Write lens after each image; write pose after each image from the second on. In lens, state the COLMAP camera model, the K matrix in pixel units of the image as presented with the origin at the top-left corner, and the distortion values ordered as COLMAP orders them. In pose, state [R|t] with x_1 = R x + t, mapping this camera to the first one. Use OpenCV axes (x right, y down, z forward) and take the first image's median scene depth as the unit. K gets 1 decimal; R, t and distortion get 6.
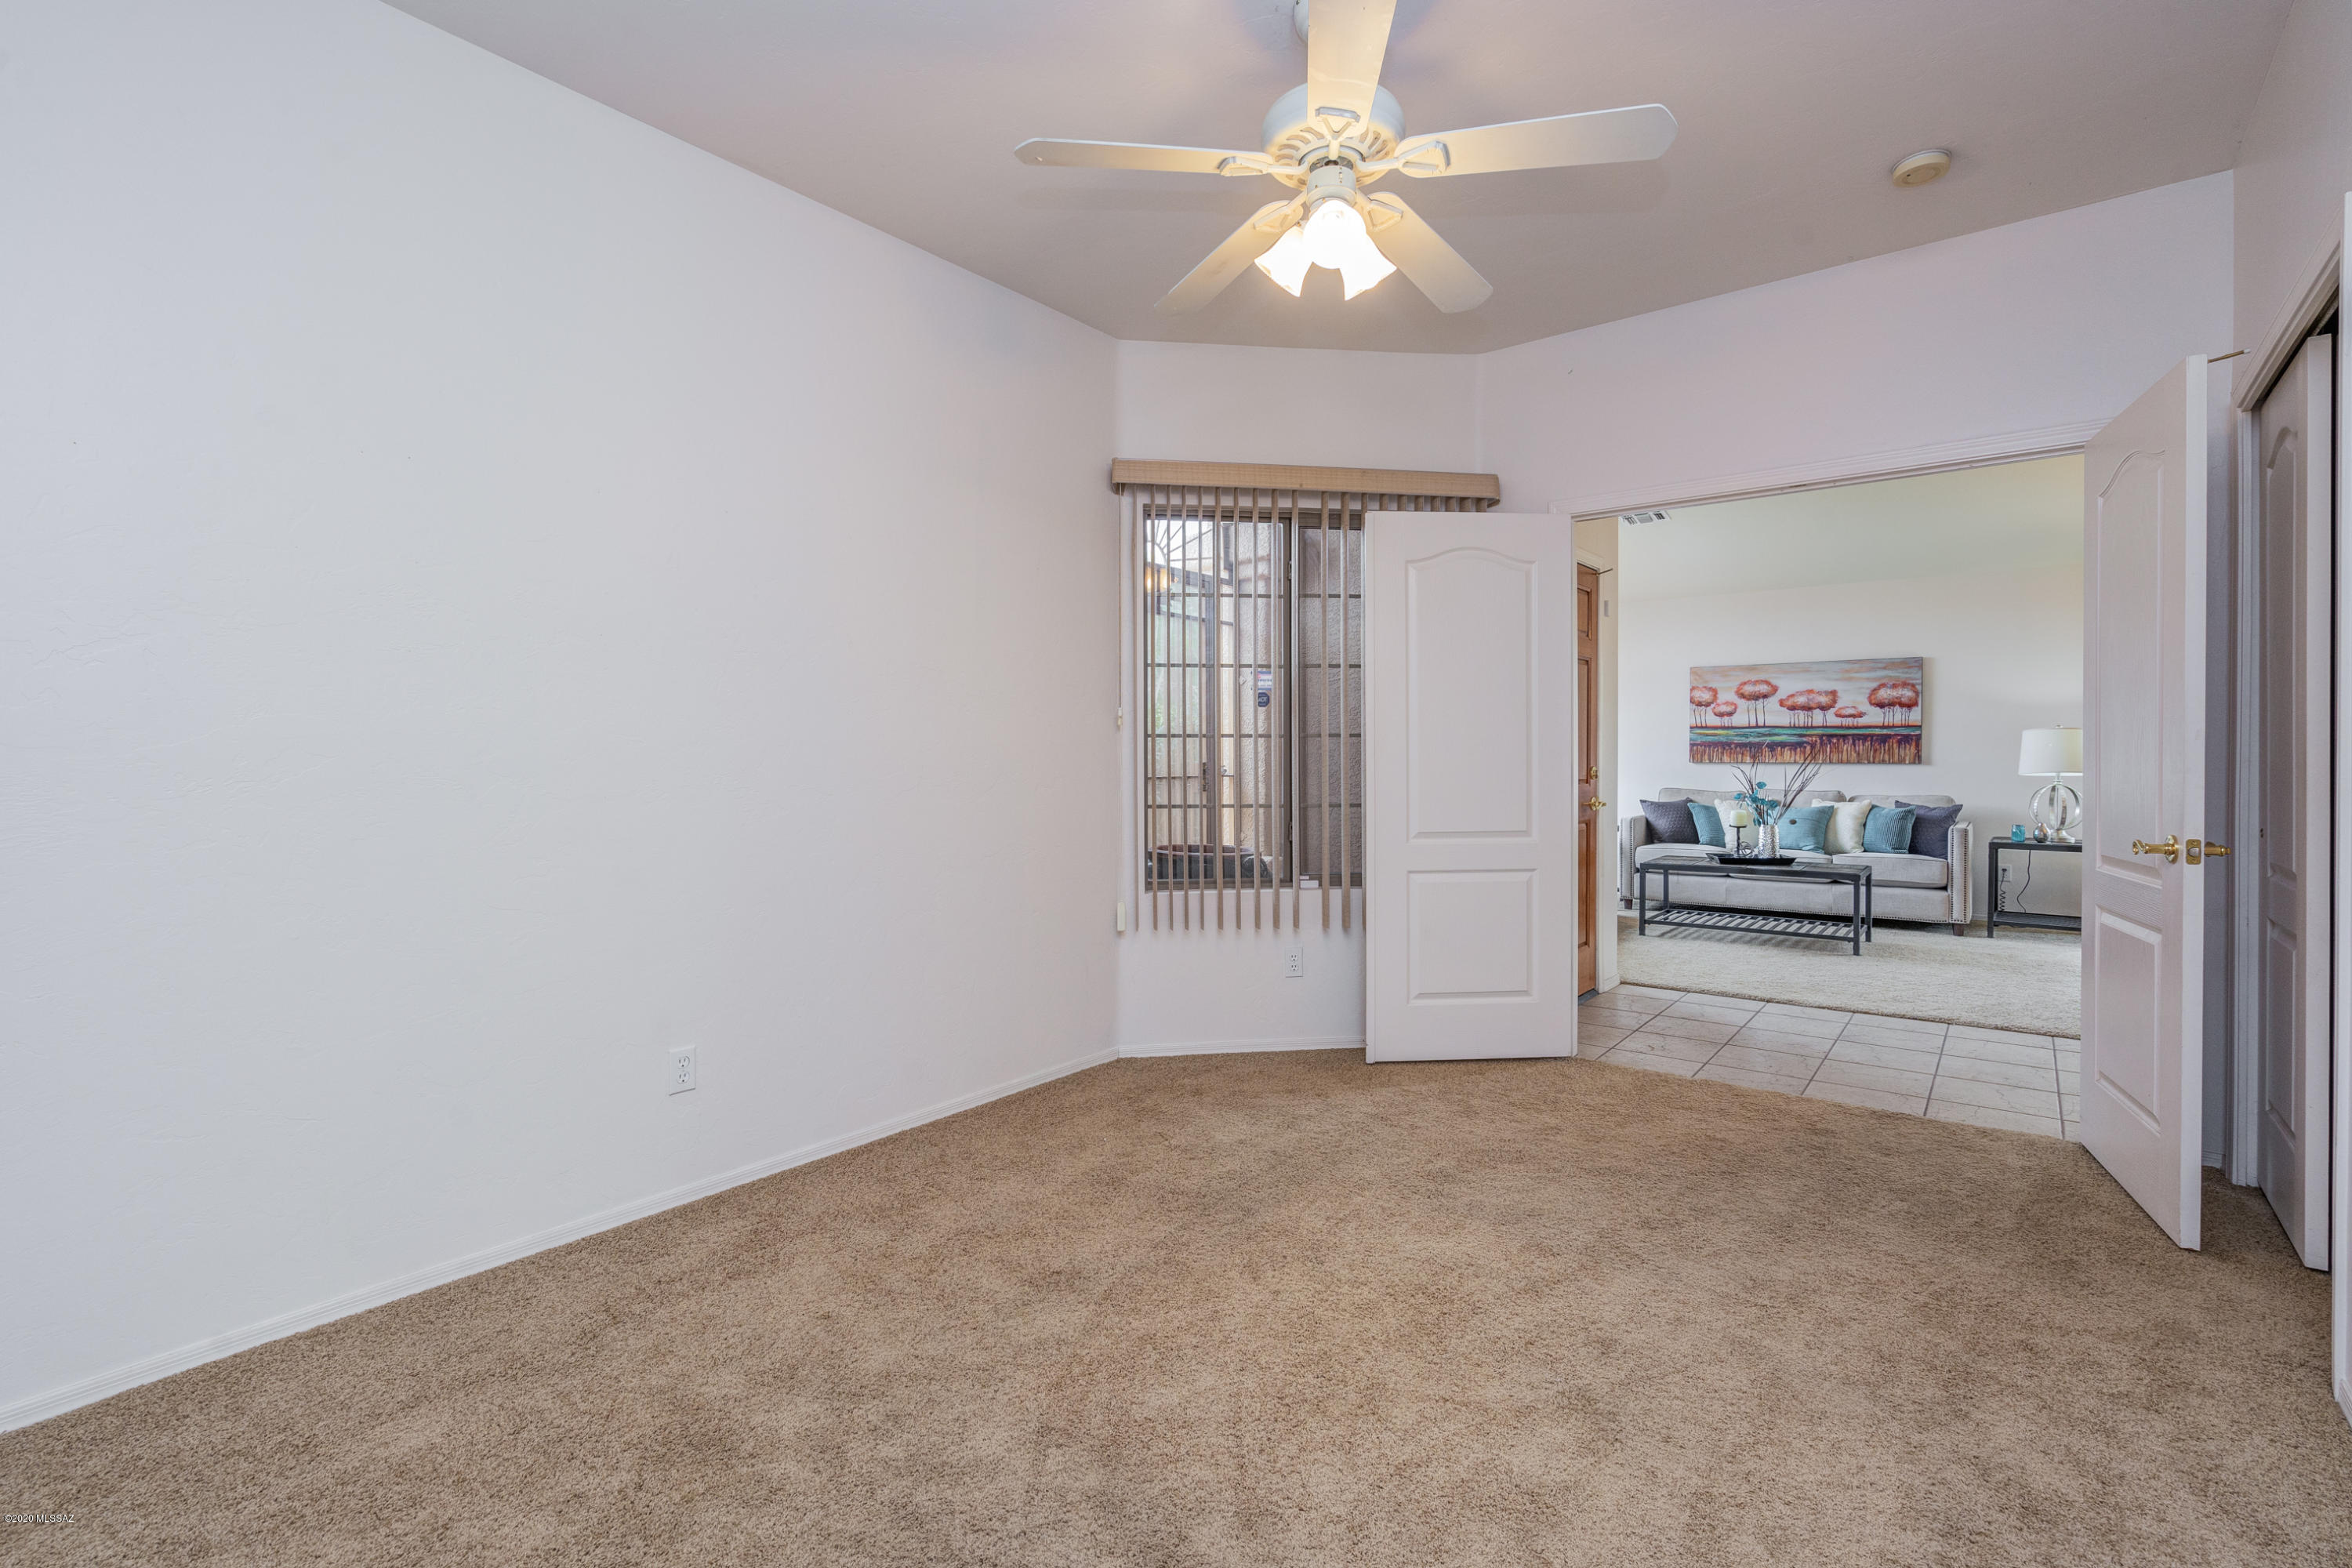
lens RADIAL K [[1080.0, 0, 1177.7], [0, 1080.0, 773.2], [0, 0, 1]] dist [0.002893, 0.001191]
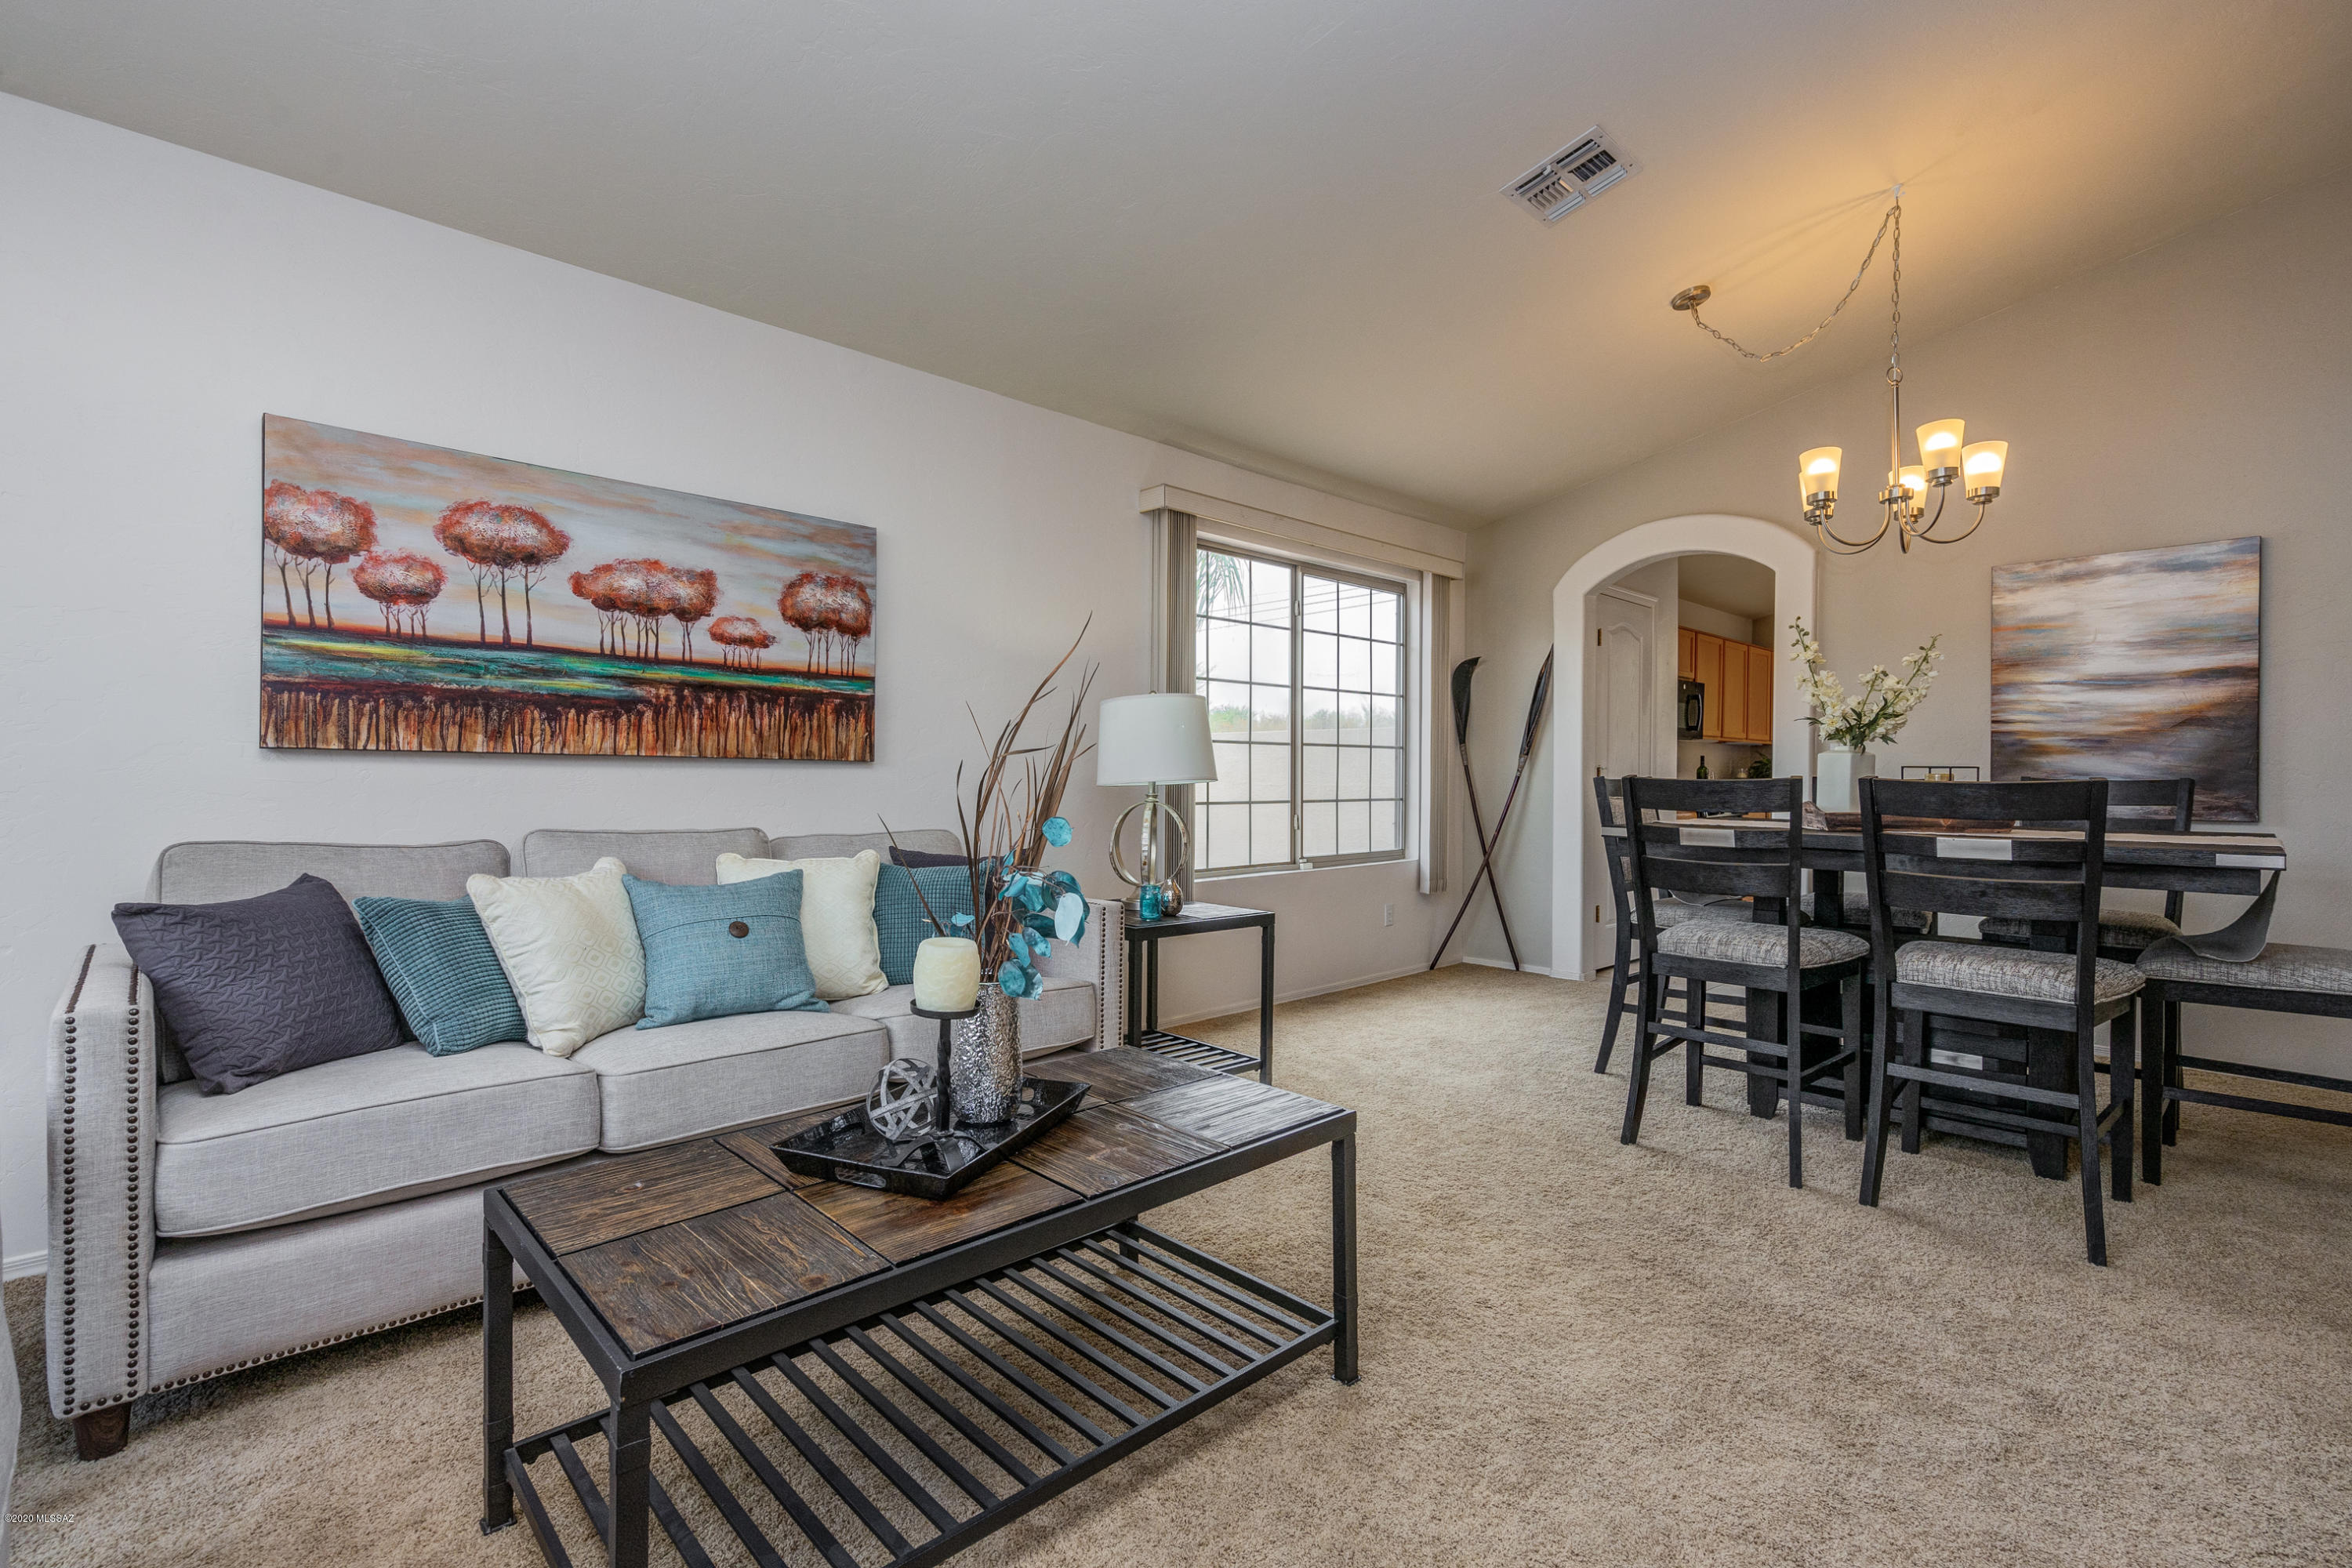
lens RADIAL K [[1080.0, 0, 1164.9], [0, 1080.0, 782.9], [0, 0, 1]] dist [0.002893, 0.001191]
pose [[0.150049, -0.002066, 0.988676, 0.248300], [0.003453, 0.999993, 0.001566, -0.000167], [-0.988672, 0.003179, 0.150056, 0.789918]]
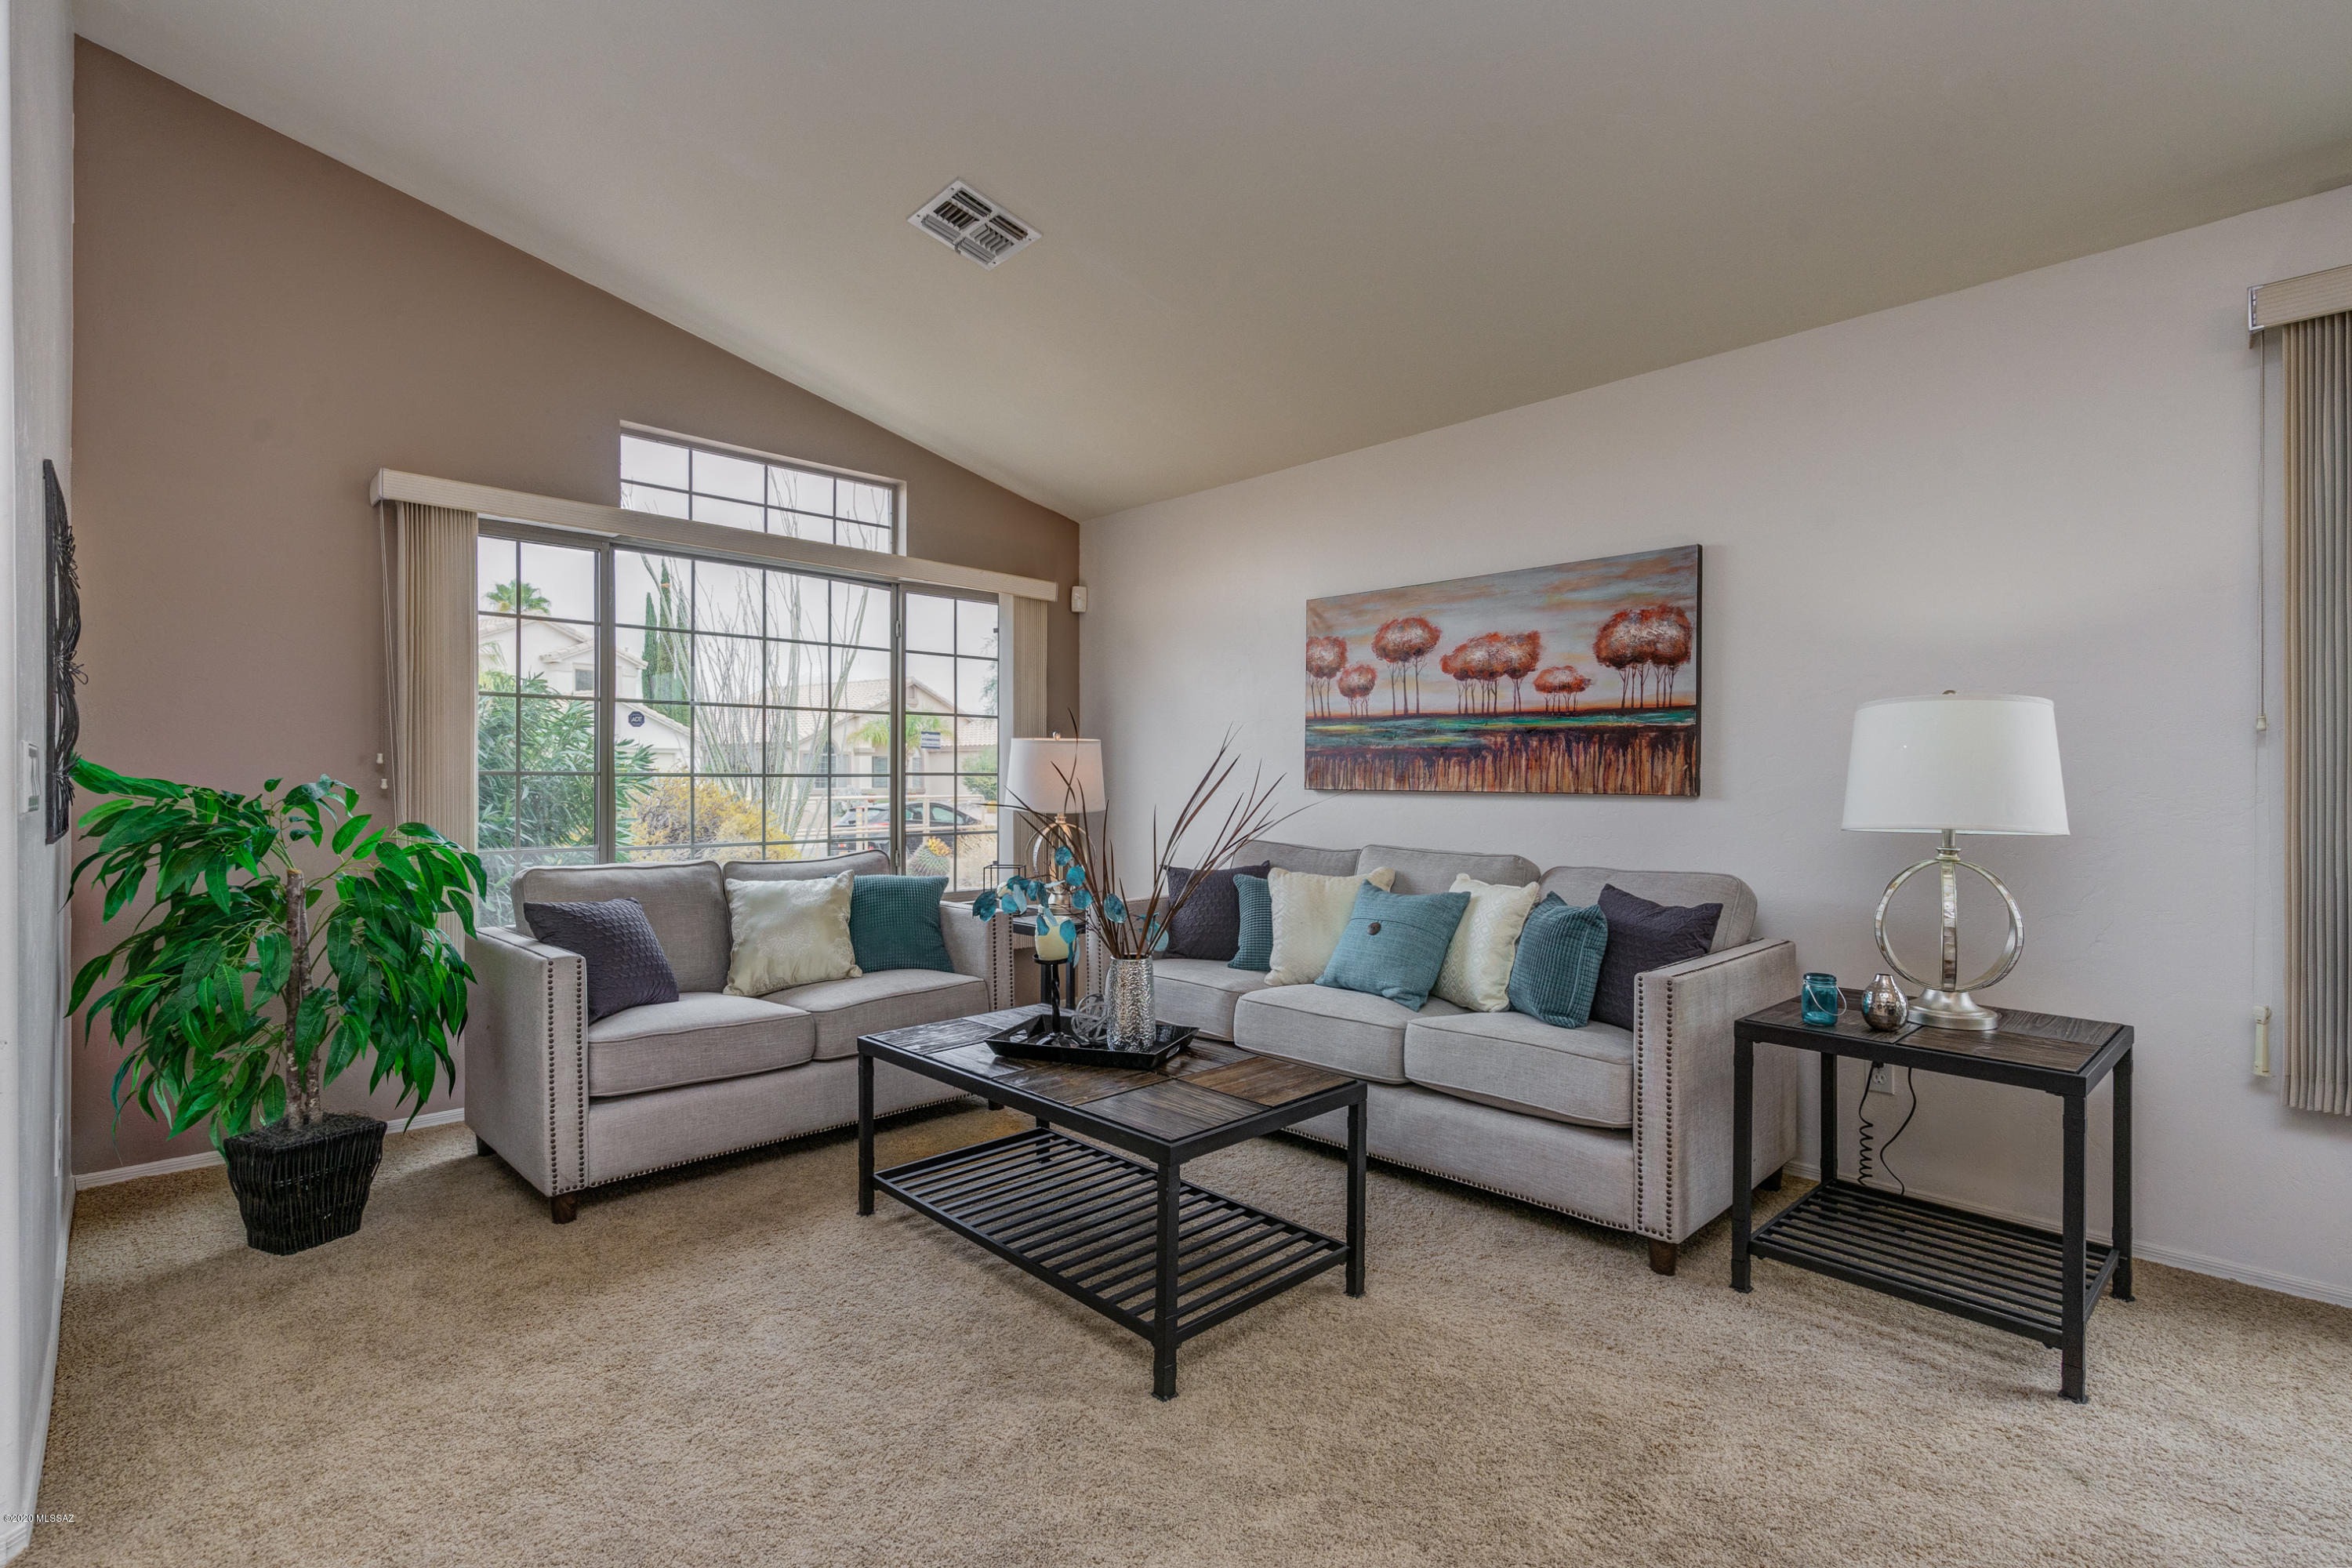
lens RADIAL K [[1080.0, 0, 1184.3], [0, 1080.0, 797.6], [0, 0, 1]] dist [0.002893, 0.001191]
pose [[0.990268, 0.004834, -0.139086, 0.533188], [-0.003718, 0.999959, 0.008286, -0.010635], [0.139120, -0.007689, 0.990246, 0.537316]]
